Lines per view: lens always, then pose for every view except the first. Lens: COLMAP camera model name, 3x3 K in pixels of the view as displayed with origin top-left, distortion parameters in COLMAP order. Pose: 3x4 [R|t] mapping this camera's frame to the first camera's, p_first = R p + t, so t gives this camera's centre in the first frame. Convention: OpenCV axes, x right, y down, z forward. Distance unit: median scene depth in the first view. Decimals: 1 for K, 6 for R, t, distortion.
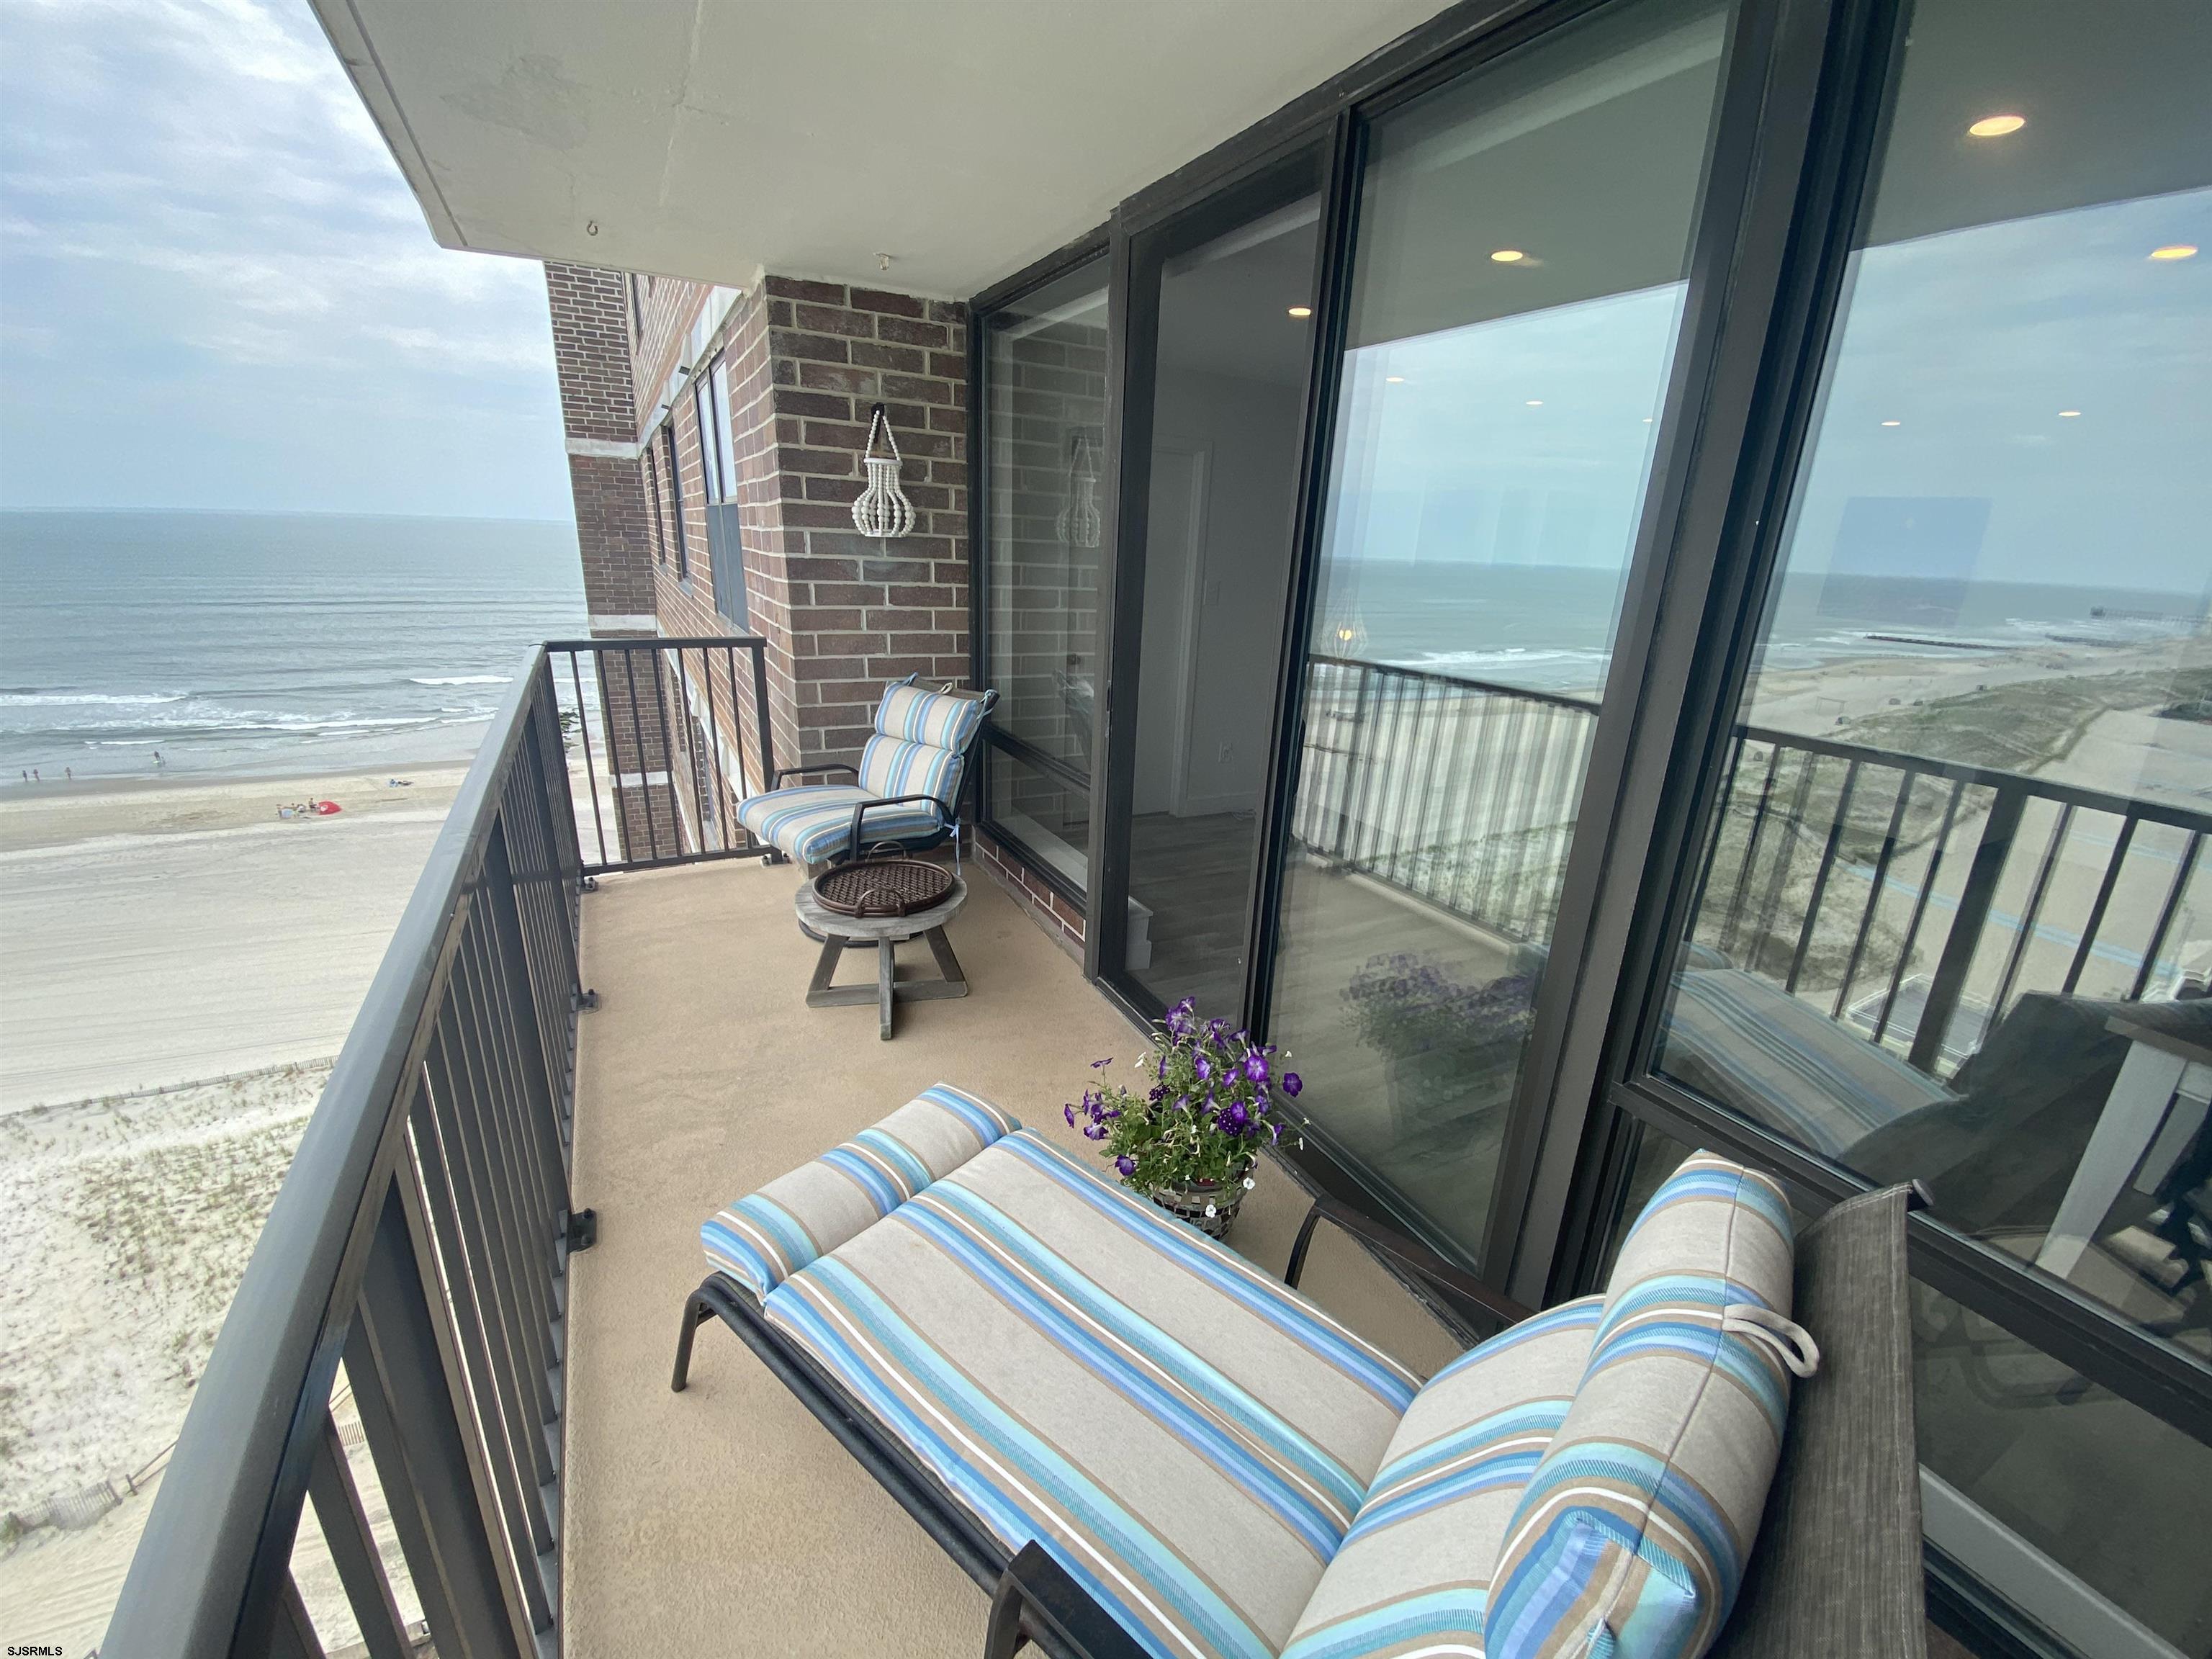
lens RADIAL K [[893.4, 0, 1106.4], [0, 893.4, 838.0], [0, 0, 1]] dist [0.020554, -0.019525]
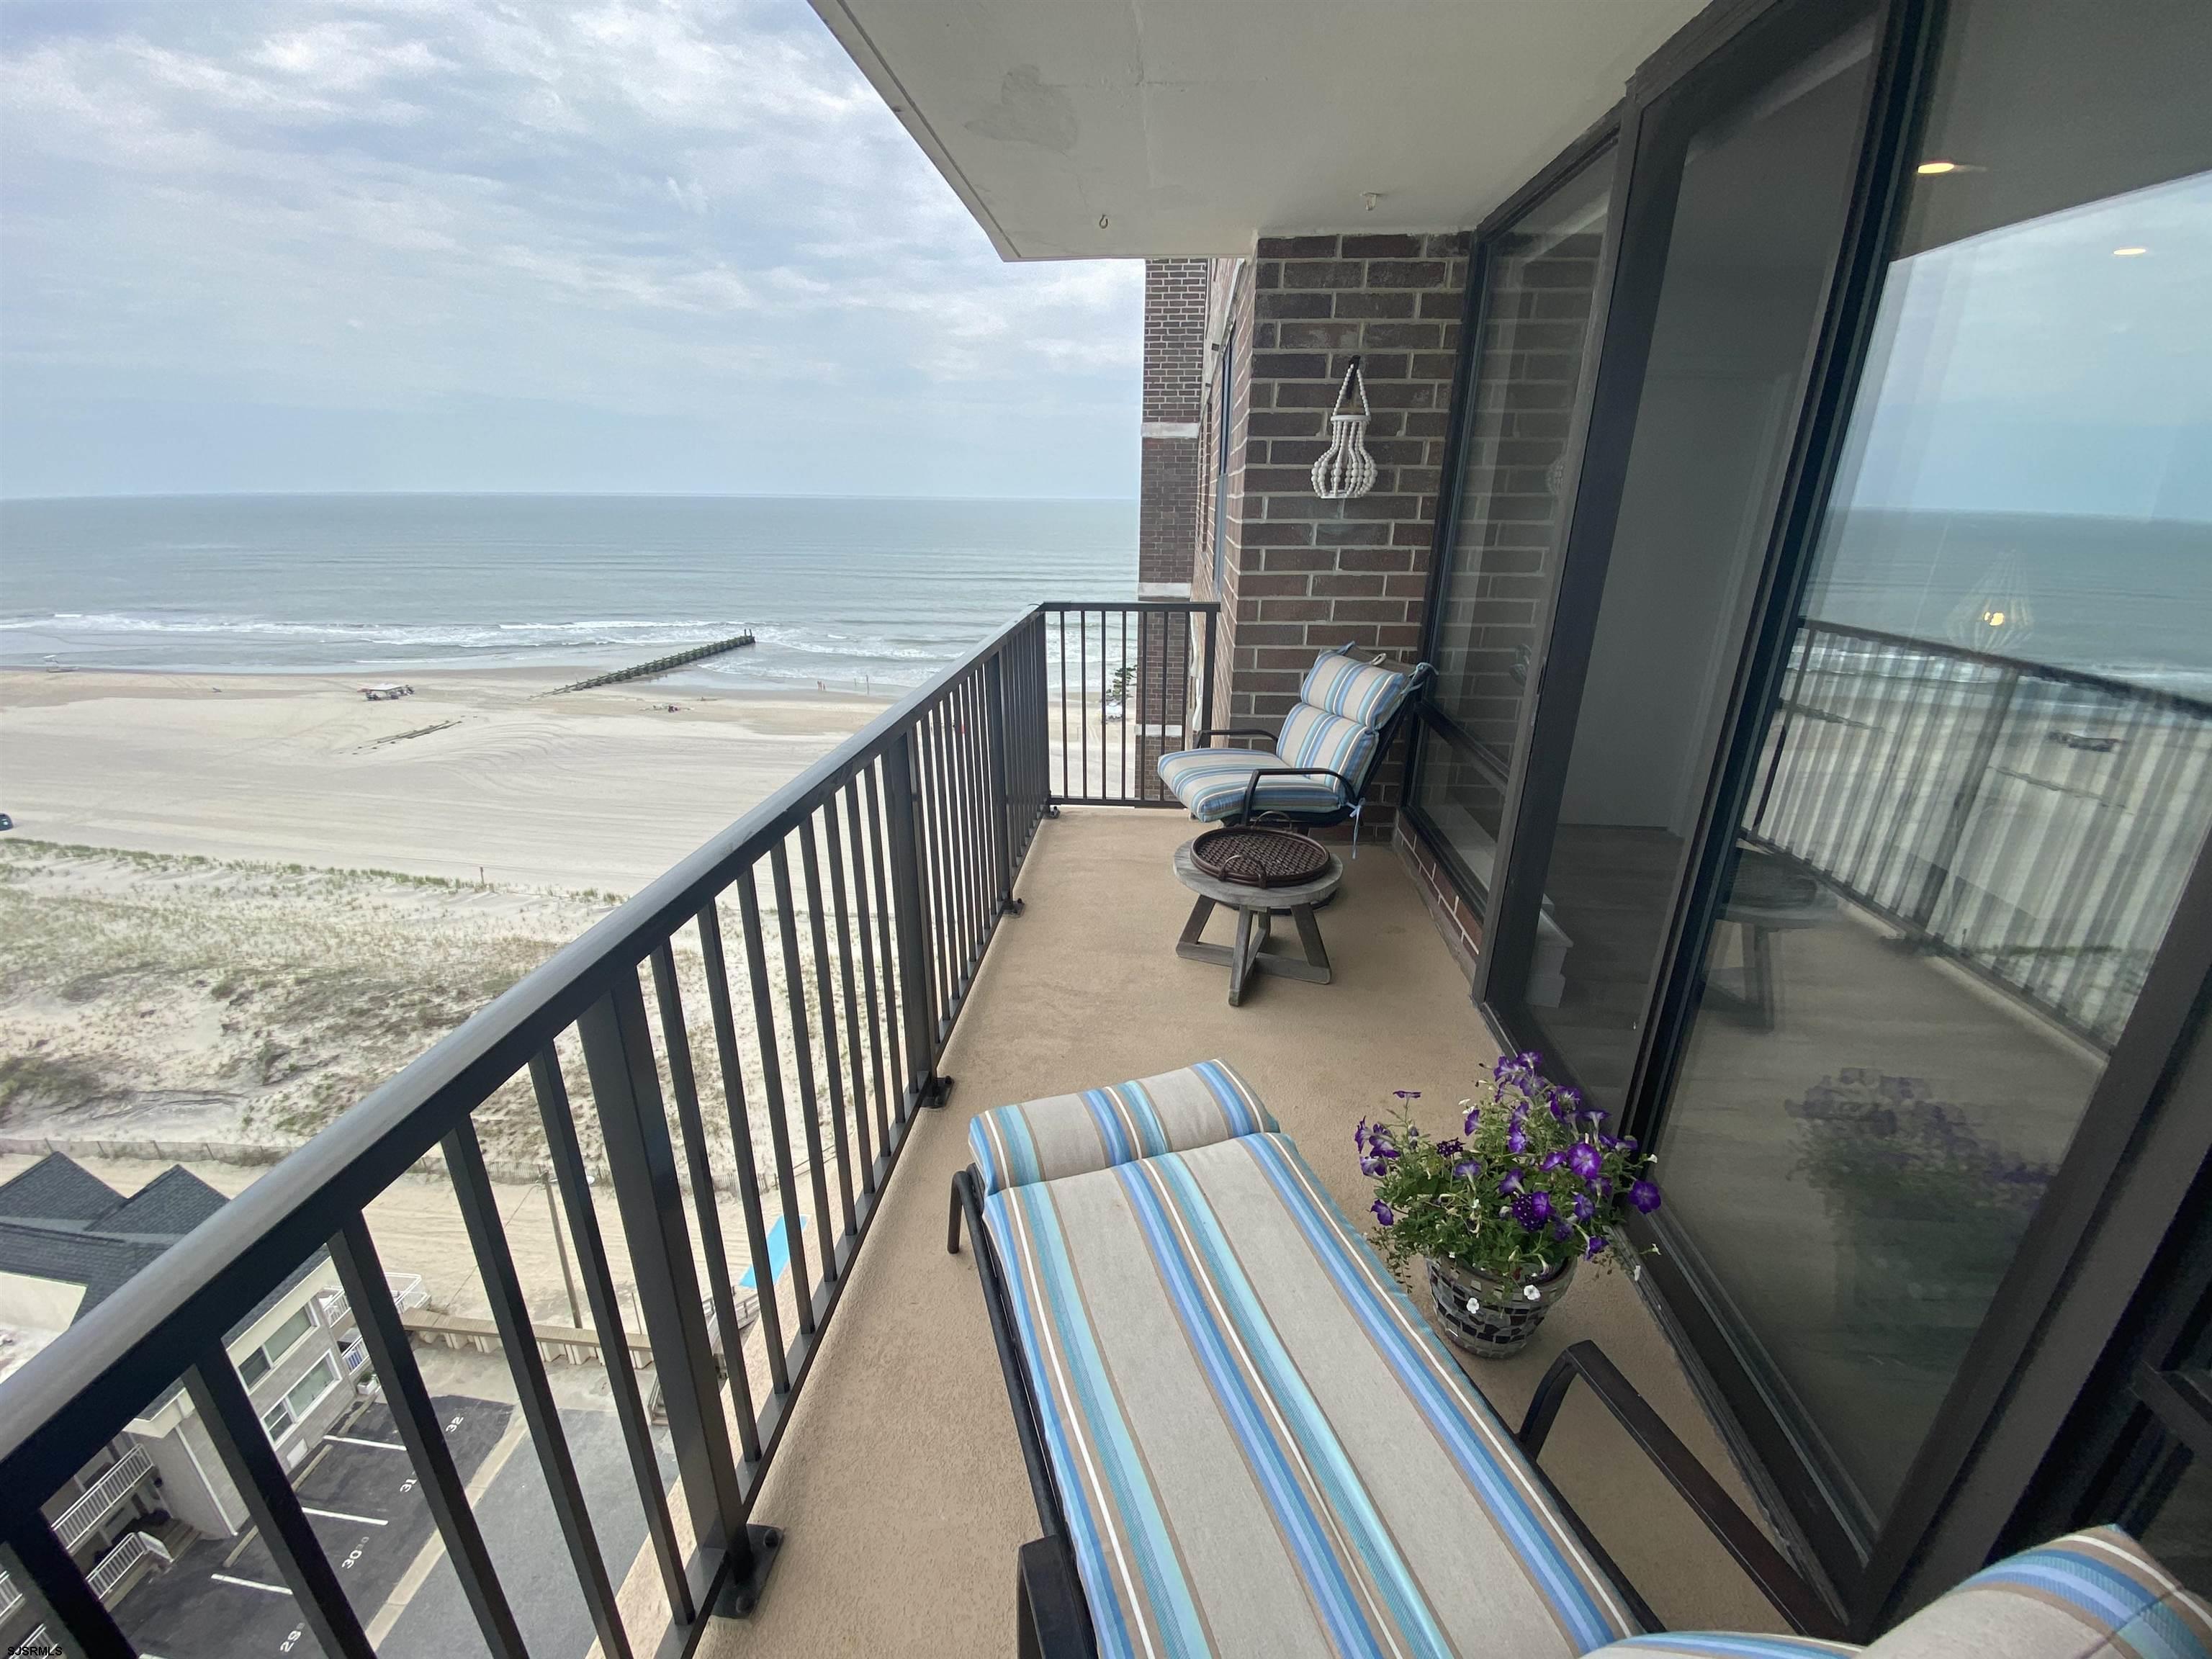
lens RADIAL K [[893.4, 0, 1100.5], [0, 893.4, 834.4], [0, 0, 1]] dist [0.020554, -0.019525]
pose [[0.838102, 0.160608, -0.521336, 0.098246], [-0.145470, 0.986871, 0.070168, -0.010422], [0.525761, 0.017031, 0.850462, 0.054536]]
